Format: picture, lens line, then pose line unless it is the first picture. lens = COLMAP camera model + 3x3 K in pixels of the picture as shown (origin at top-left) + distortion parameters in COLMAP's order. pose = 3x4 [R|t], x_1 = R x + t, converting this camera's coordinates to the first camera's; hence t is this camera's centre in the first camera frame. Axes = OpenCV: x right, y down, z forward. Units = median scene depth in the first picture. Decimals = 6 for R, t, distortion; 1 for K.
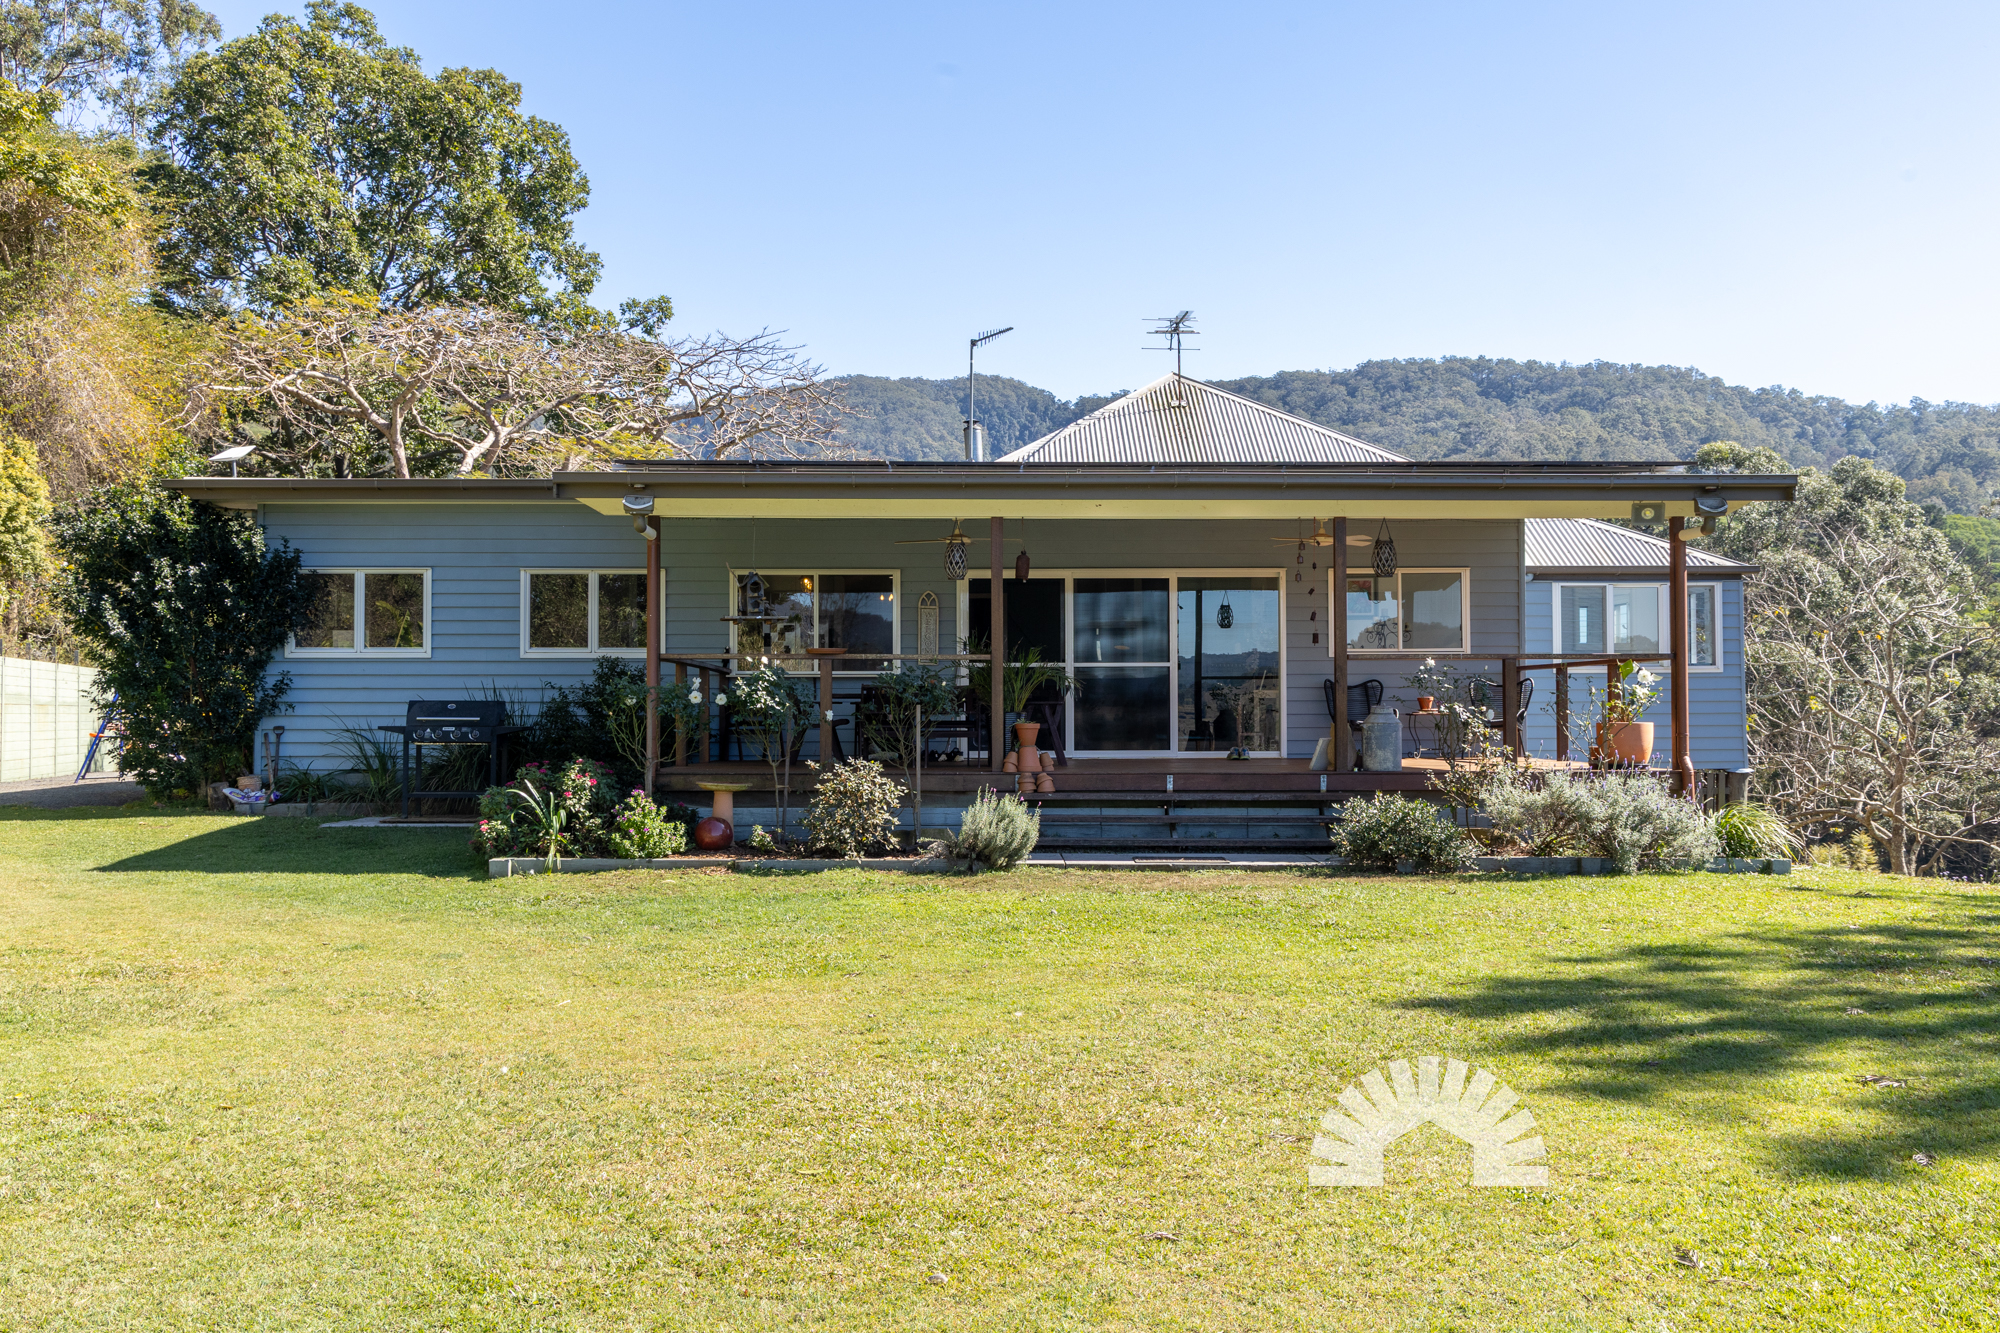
lens RADIAL K [[1863.2, 0, 1001.1], [0, 1863.2, 671.3], [0, 0, 1]] dist [-0.000928, 0.000000]
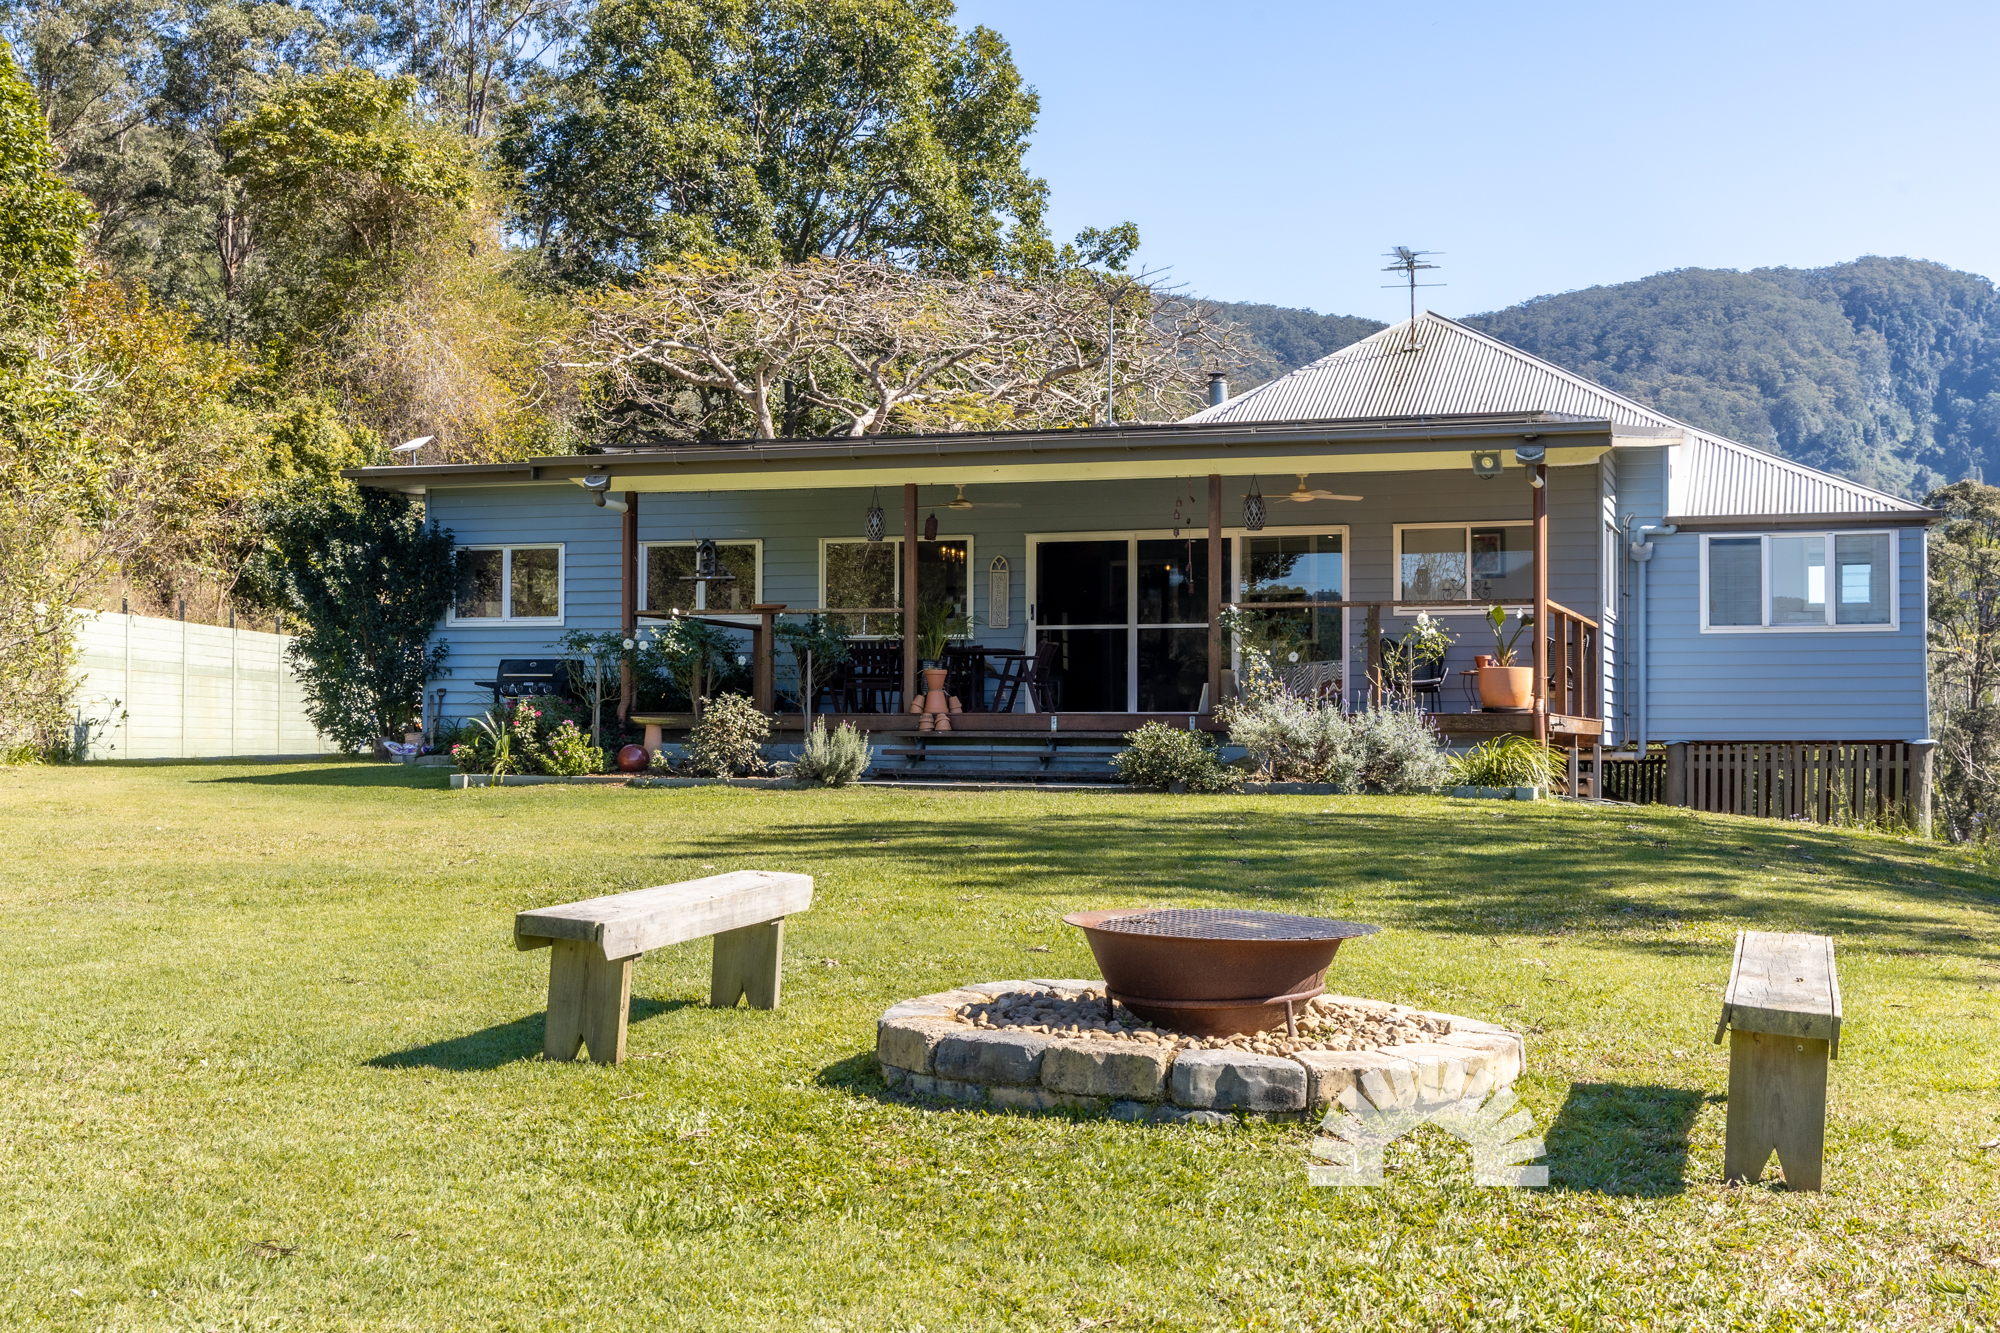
lens RADIAL K [[2599.1, 0, 999.4], [0, 2599.1, 663.9], [0, 0, 1]] dist [0.020872, 0.000000]
pose [[0.941252, -0.005772, -0.337655, 0.447420], [0.001853, 0.999927, -0.011928, 0.033615], [0.337699, 0.010601, 0.941194, -0.345222]]
